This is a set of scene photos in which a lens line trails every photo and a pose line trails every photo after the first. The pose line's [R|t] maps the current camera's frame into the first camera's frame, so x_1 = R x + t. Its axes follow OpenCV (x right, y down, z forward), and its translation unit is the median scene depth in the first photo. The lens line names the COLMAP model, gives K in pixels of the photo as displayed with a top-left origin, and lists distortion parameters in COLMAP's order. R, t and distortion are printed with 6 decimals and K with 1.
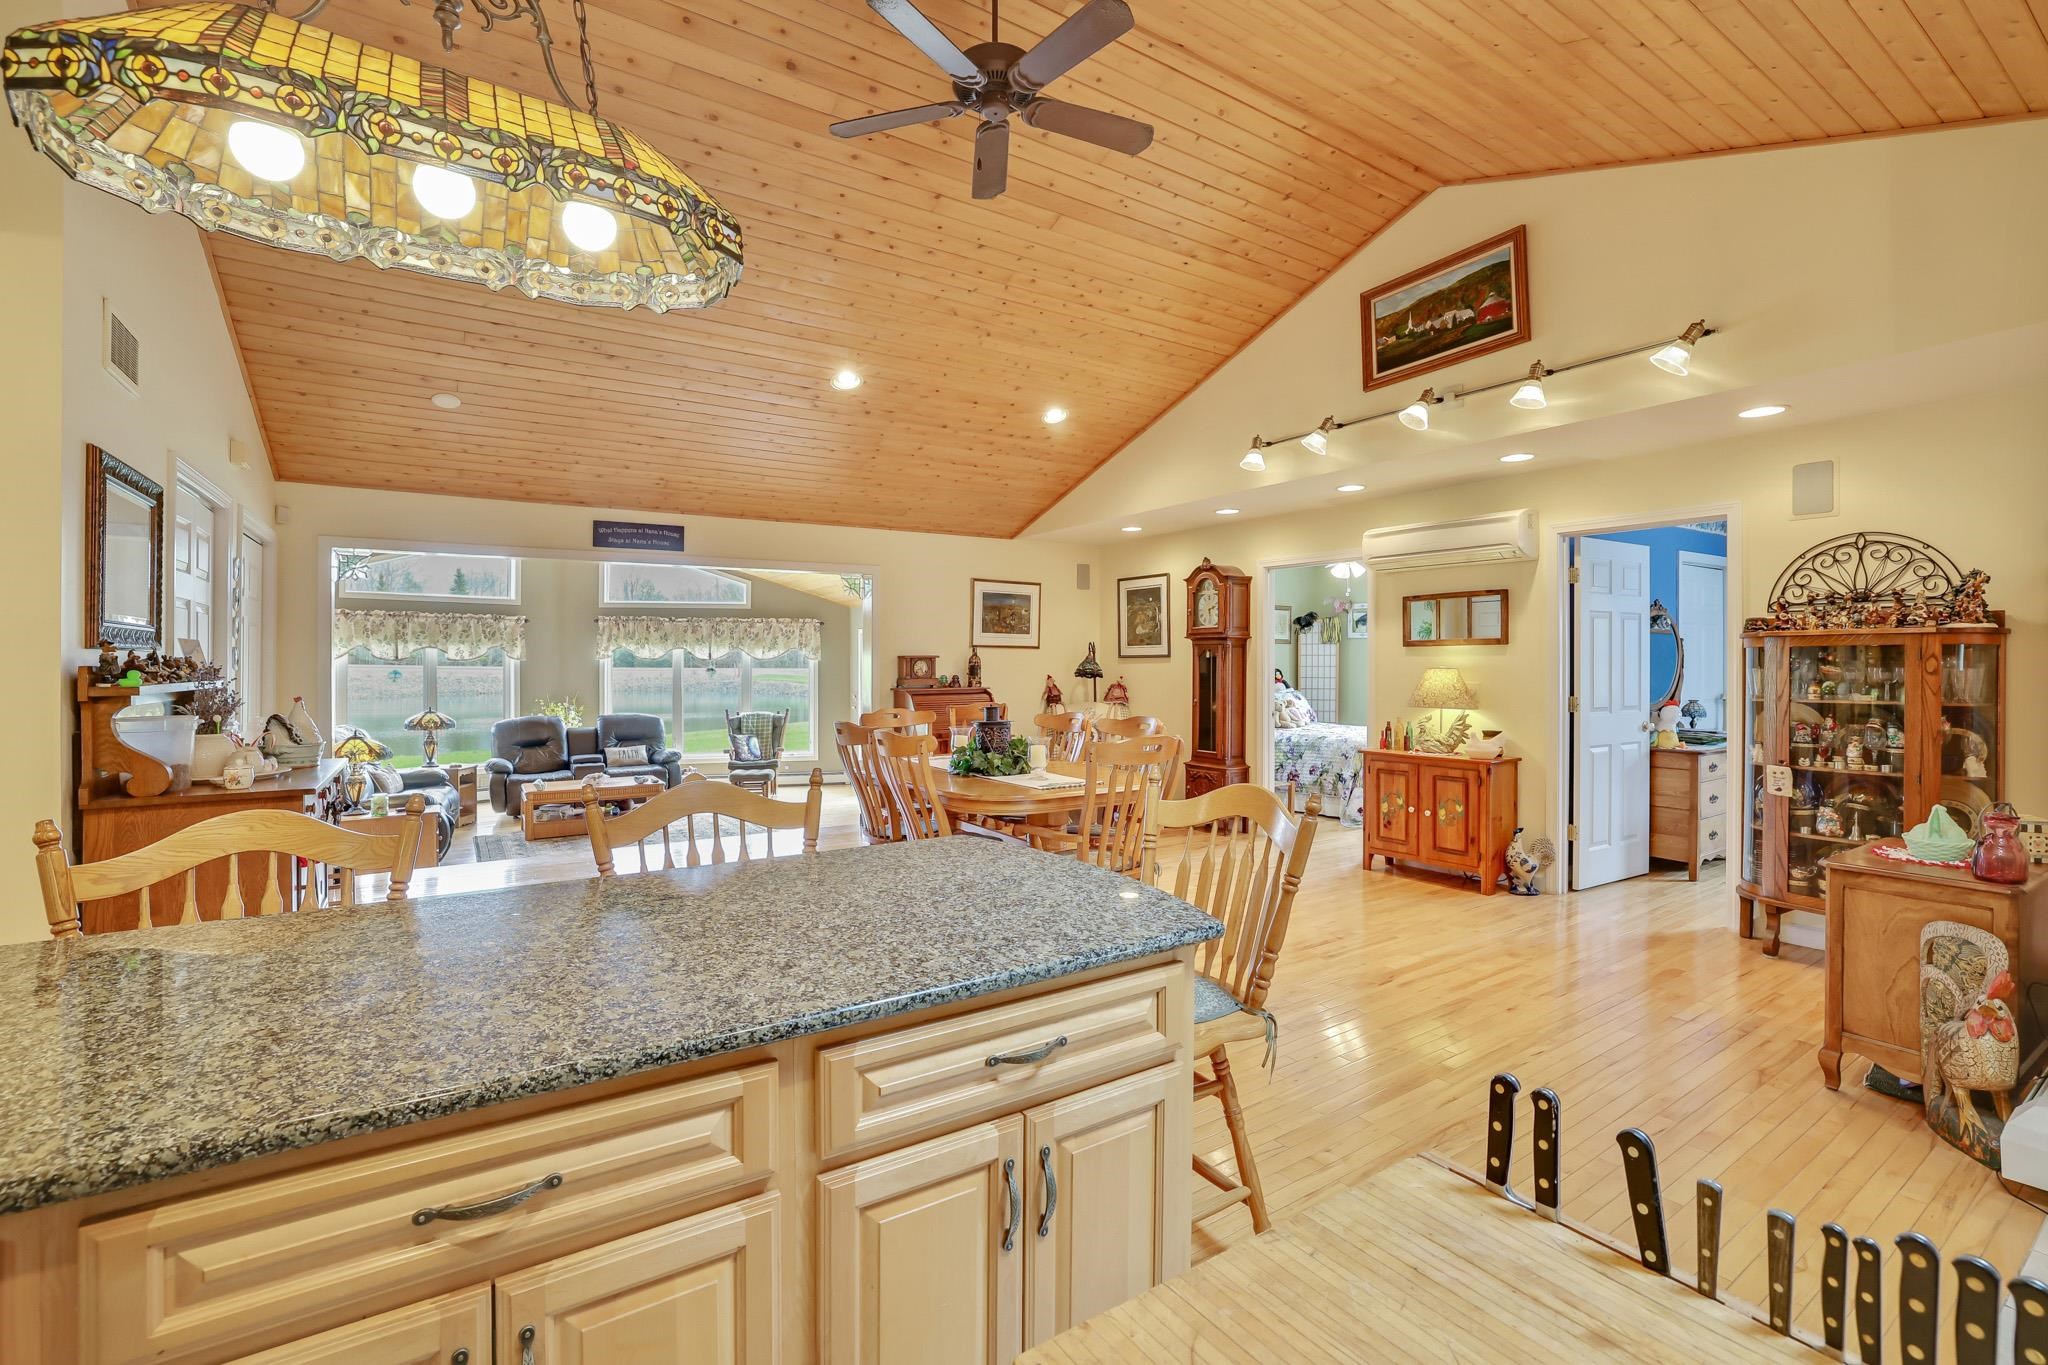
lens RADIAL K [[873.6, 0, 1023.4], [0, 873.6, 661.2], [0, 0, 1]] dist [-0.051364, 0.018467]
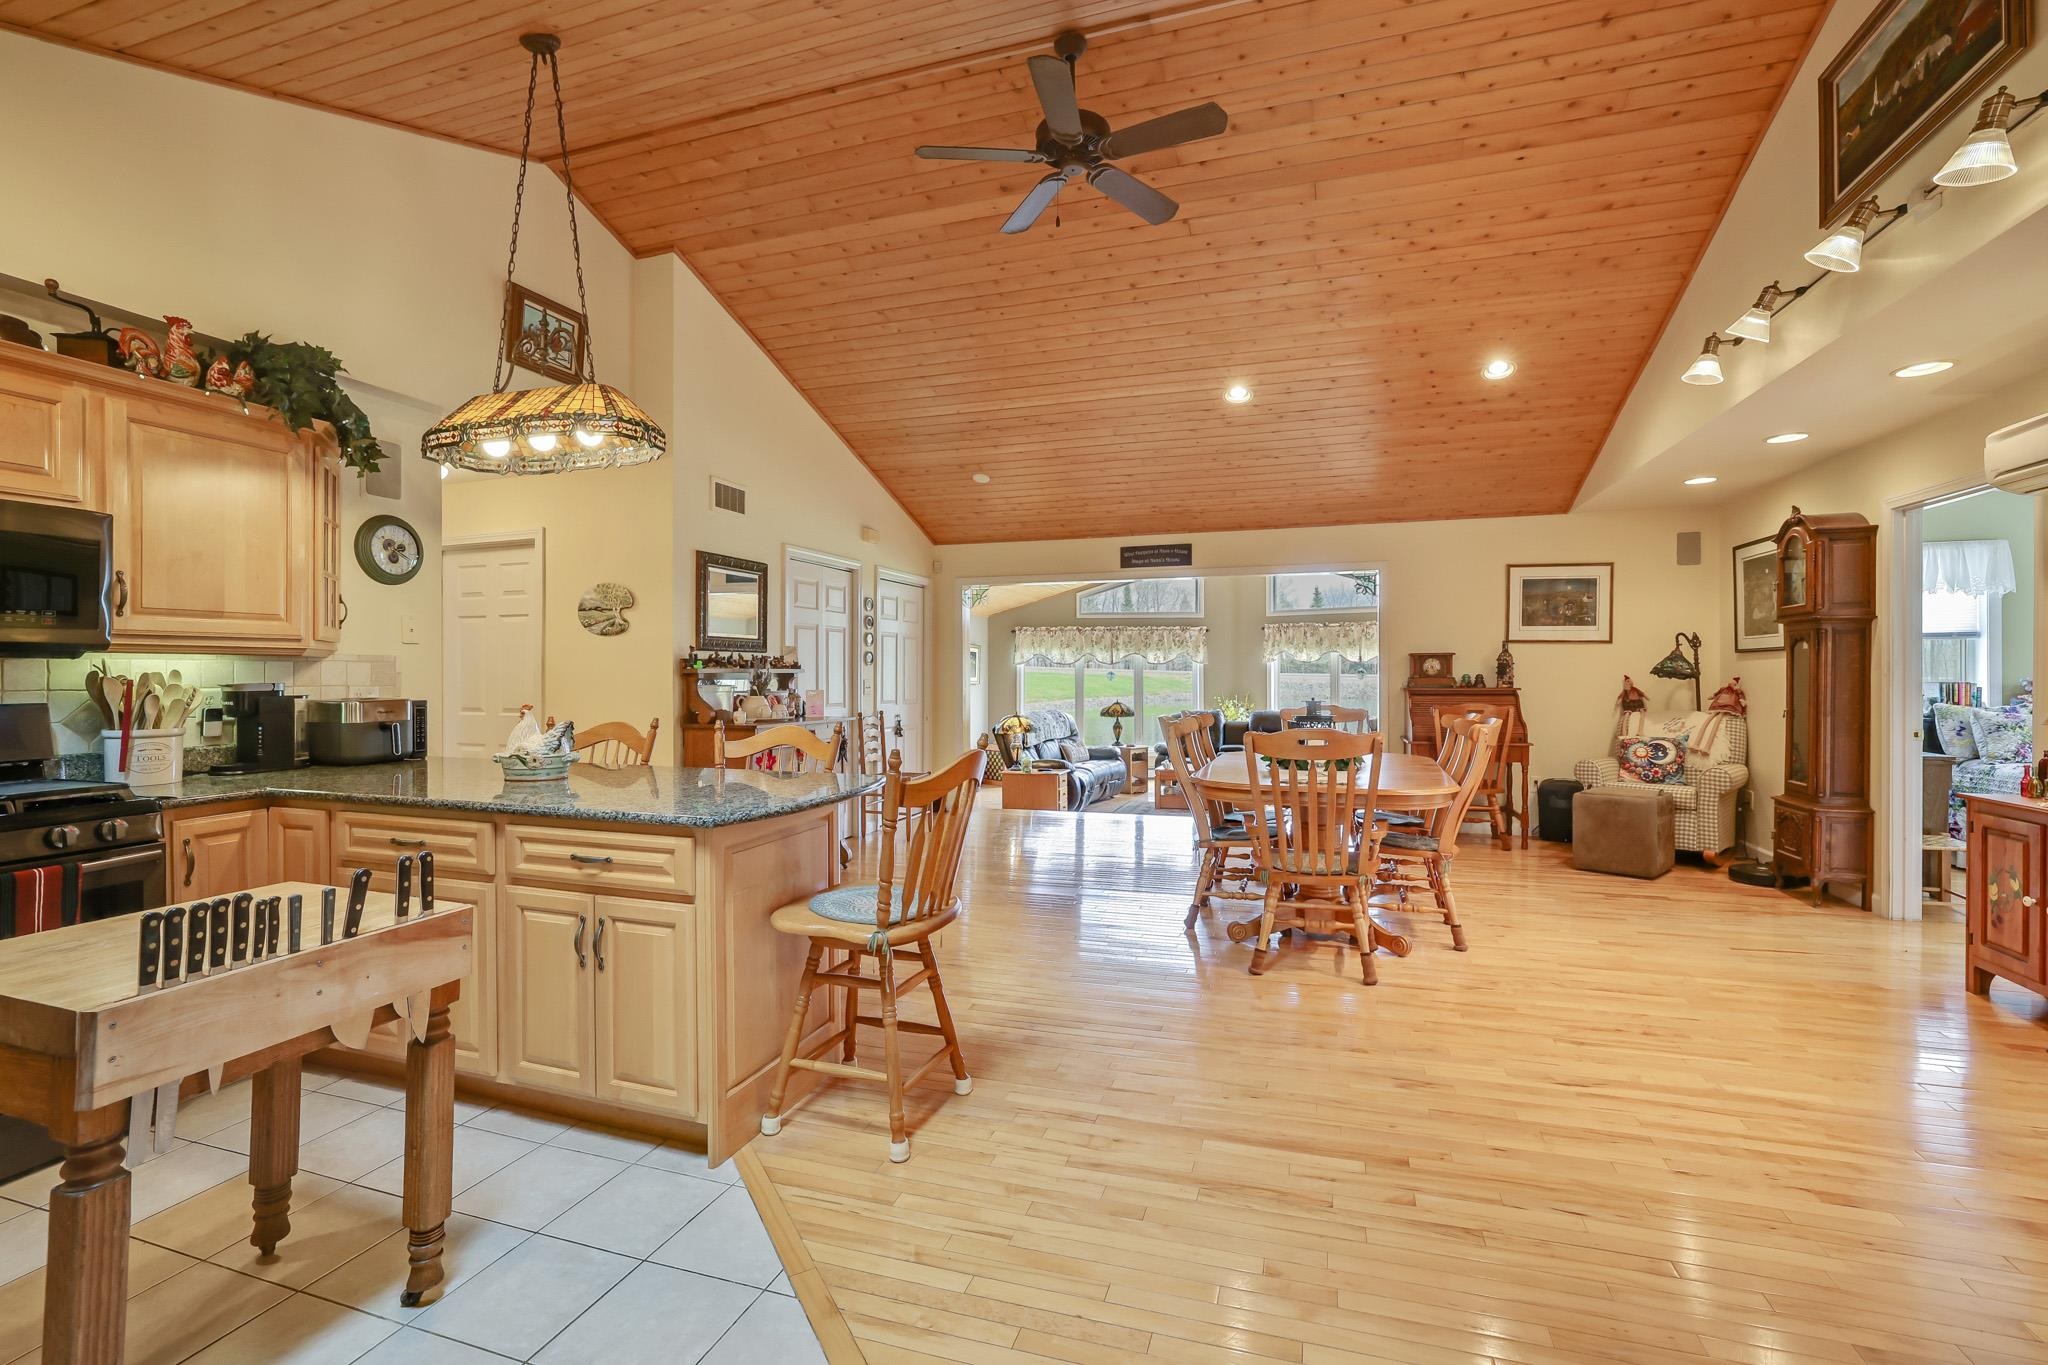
lens RADIAL K [[879.4, 0, 1034.0], [0, 879.4, 675.1], [0, 0, 1]] dist [-0.047092, 0.017180]
pose [[0.626125, 0.003454, -0.779715, 0.425168], [0.001332, 0.999984, 0.005499, 0.014515], [0.779722, -0.004482, 0.626110, 0.111355]]
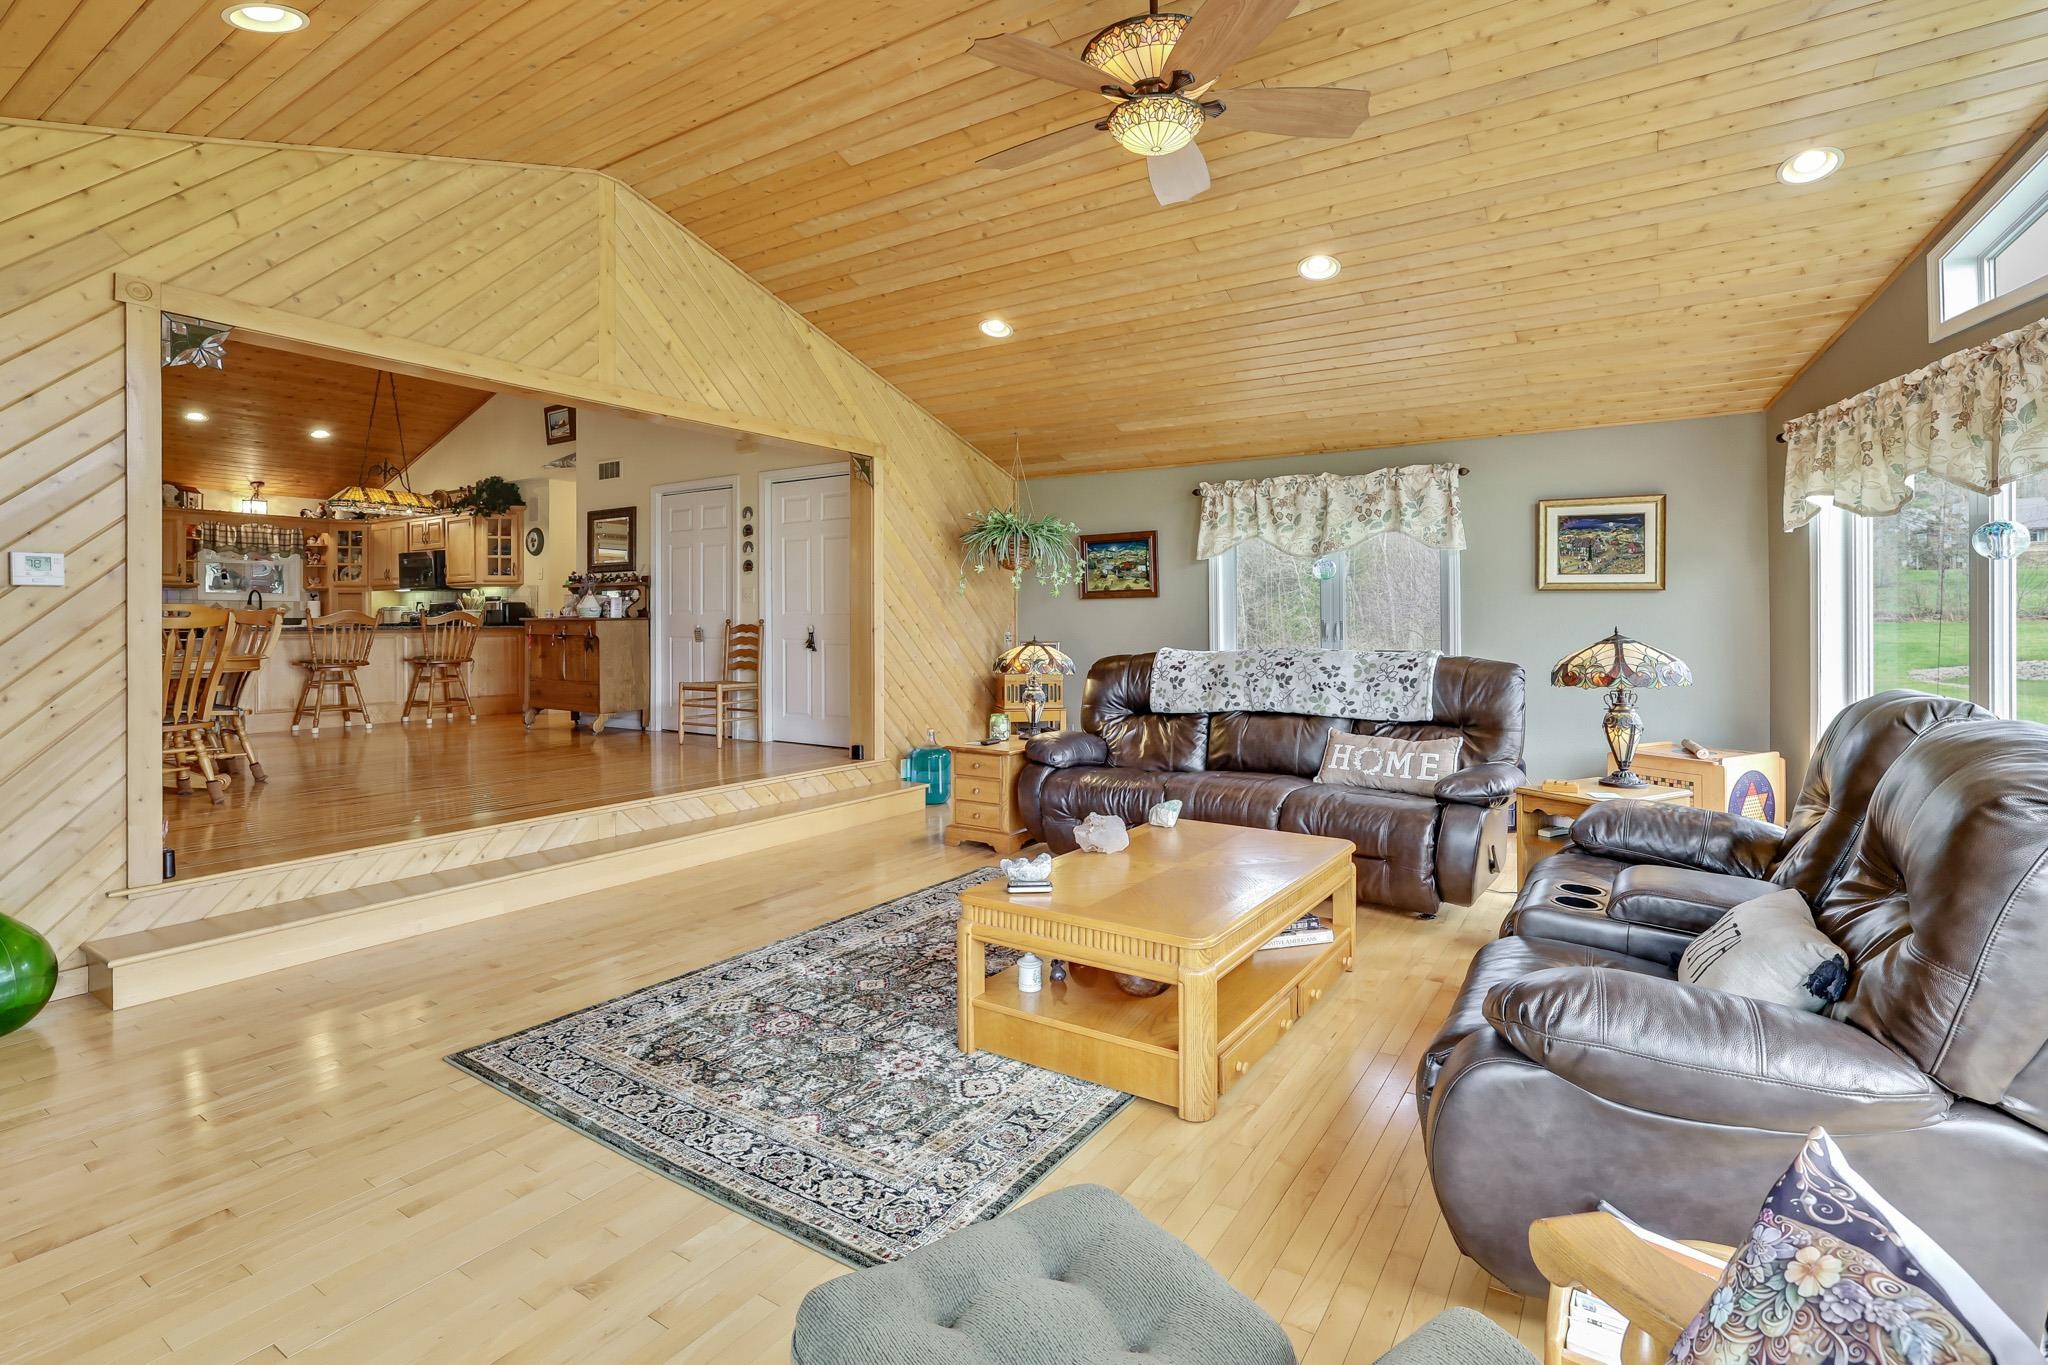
lens RADIAL K [[902.4, 0, 1061.5], [0, 902.4, 588.8], [0, 0, 1]] dist [-0.021316, 0.000071]
pose [[-0.886277, -0.007922, -0.463088, -0.452760], [0.010980, 0.999213, -0.038106, 0.077858], [0.463025, -0.038857, -0.885493, 1.965003]]
